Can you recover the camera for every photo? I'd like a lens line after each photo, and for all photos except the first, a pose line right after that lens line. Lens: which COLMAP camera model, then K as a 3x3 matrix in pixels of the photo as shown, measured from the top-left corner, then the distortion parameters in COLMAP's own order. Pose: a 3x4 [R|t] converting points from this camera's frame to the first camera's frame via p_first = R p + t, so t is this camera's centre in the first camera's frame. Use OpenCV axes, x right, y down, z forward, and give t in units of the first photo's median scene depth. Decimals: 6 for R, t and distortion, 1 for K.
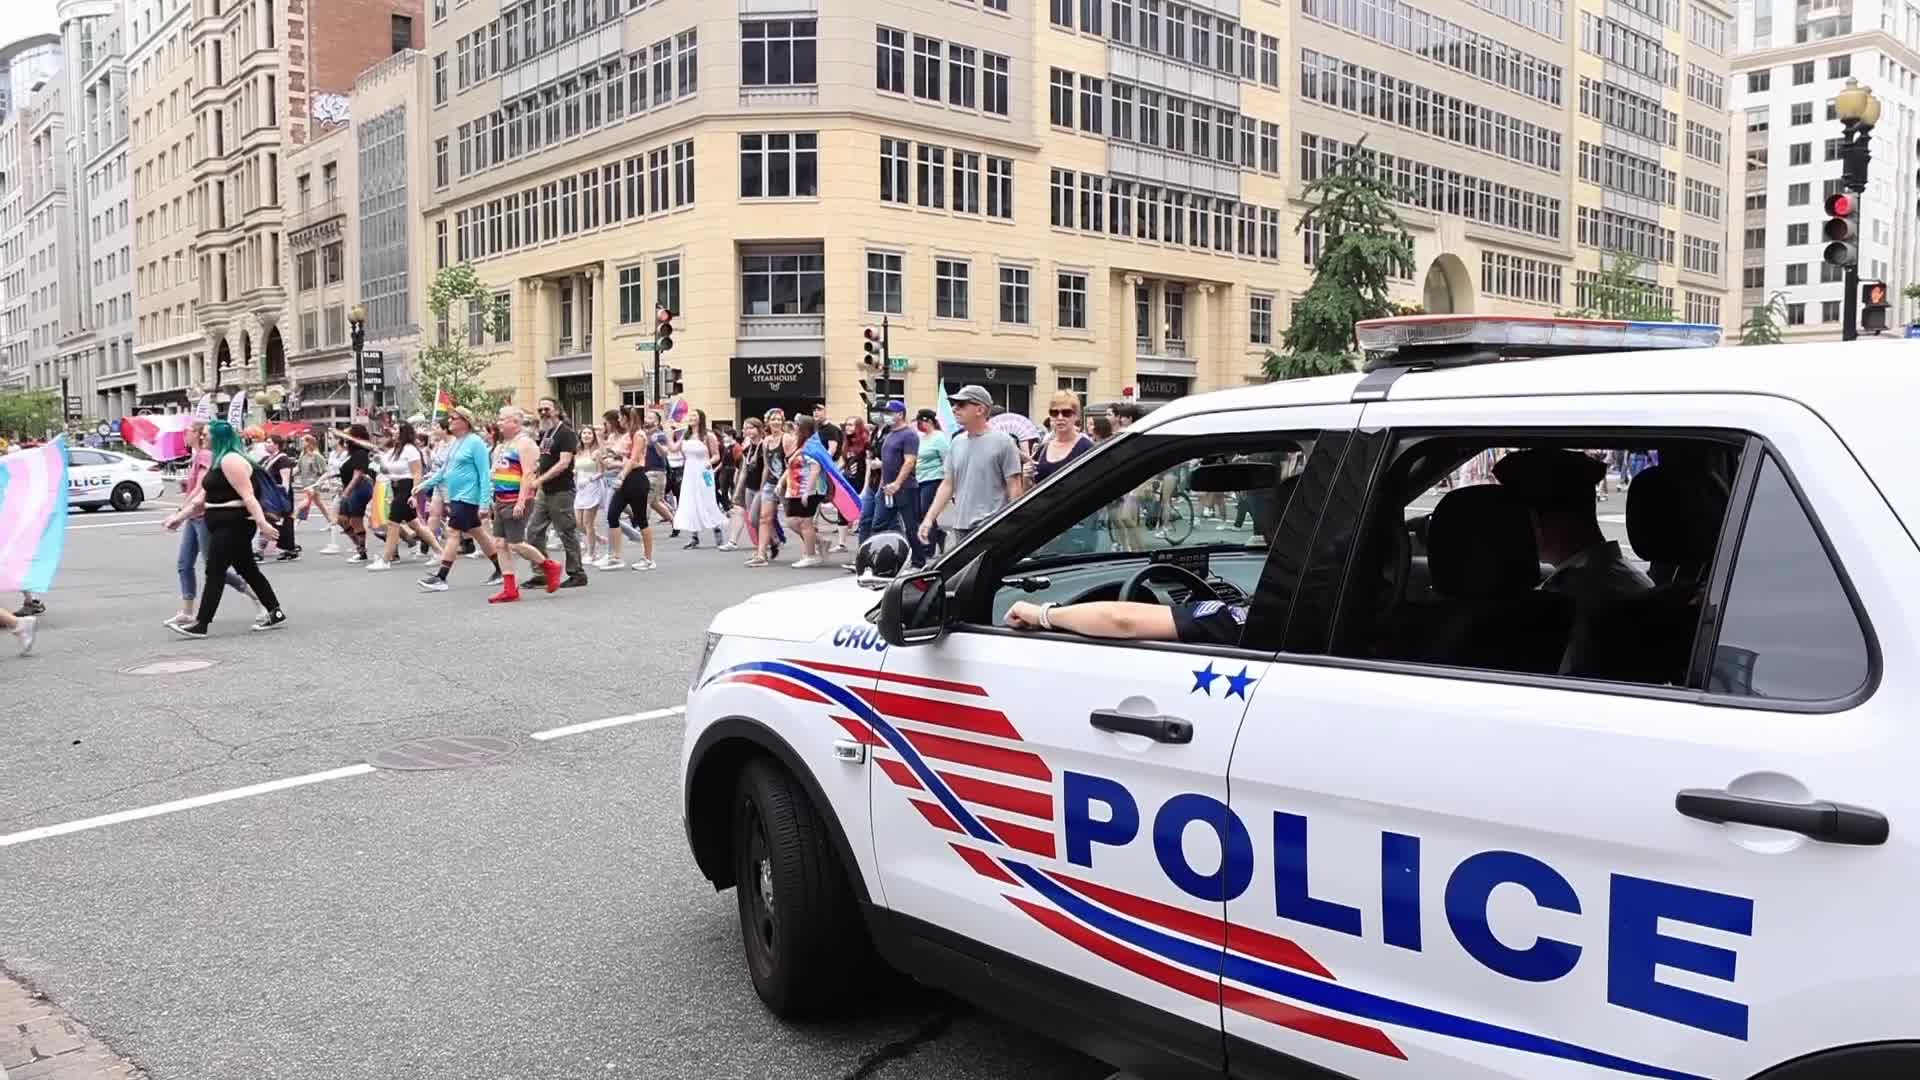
lens RADIAL K [[1361.2, 0, 960.0], [0, 1361.2, 540.0], [0, 0, 1]] dist [-0.104916, 0.082738]
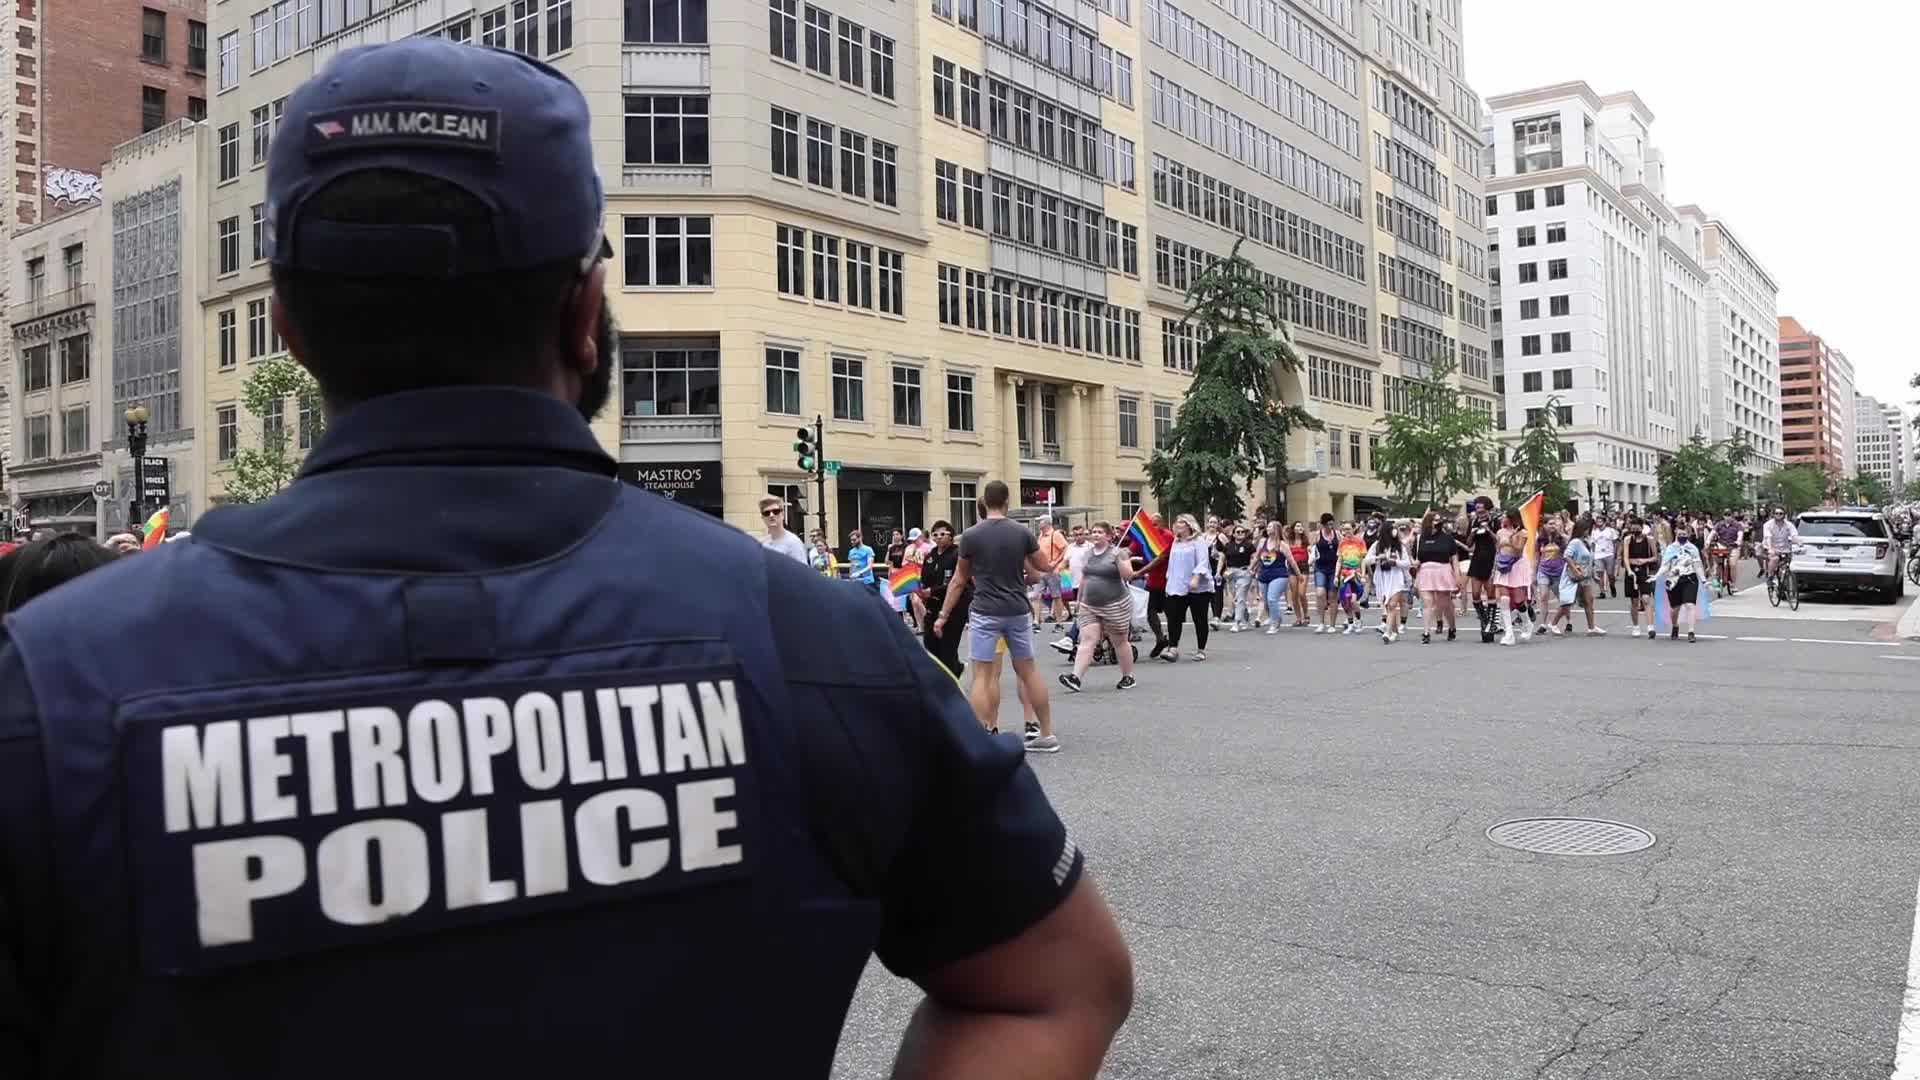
lens RADIAL K [[1361.2, 0, 960.0], [0, 1361.2, 540.0], [0, 0, 1]] dist [-0.104916, 0.082738]
pose [[0.980606, -0.016791, 0.195267, -0.104479], [0.032491, 0.996464, -0.077479, -0.006685], [-0.193275, 0.082321, 0.977685, 0.078154]]
